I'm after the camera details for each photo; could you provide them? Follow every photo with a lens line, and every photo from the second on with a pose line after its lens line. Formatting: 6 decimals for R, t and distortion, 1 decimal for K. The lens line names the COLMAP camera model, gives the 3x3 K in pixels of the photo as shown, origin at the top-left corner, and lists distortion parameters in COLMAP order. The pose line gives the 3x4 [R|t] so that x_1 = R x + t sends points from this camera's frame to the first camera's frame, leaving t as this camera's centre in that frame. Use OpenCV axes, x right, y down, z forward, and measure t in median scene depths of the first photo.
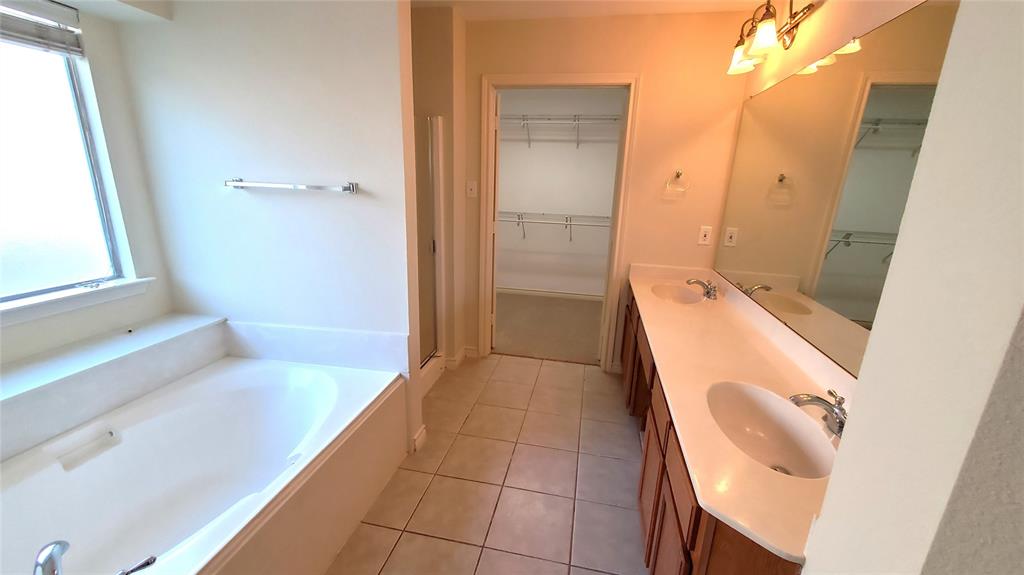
lens RADIAL K [[406.6, 0, 513.0], [0, 406.6, 293.5], [0, 0, 1]] dist [0.002478, 0.000236]
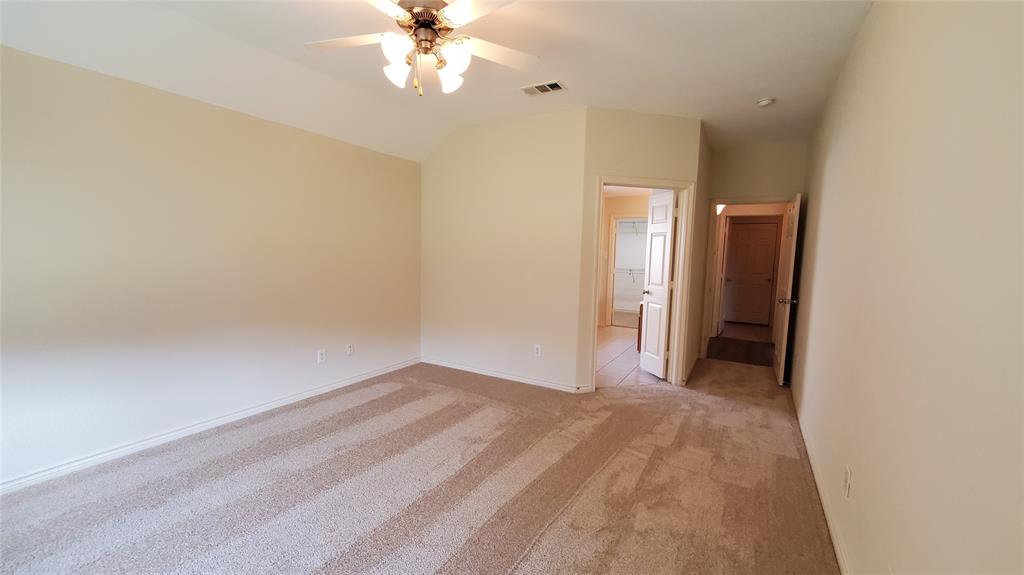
lens RADIAL K [[406.6, 0, 513.0], [0, 406.6, 293.5], [0, 0, 1]] dist [0.002478, 0.000236]
pose [[0.944296, 0.026640, -0.328016, 0.159100], [-0.084548, 0.982902, -0.163568, 0.362179], [0.318050, 0.182190, 0.930403, -1.225922]]
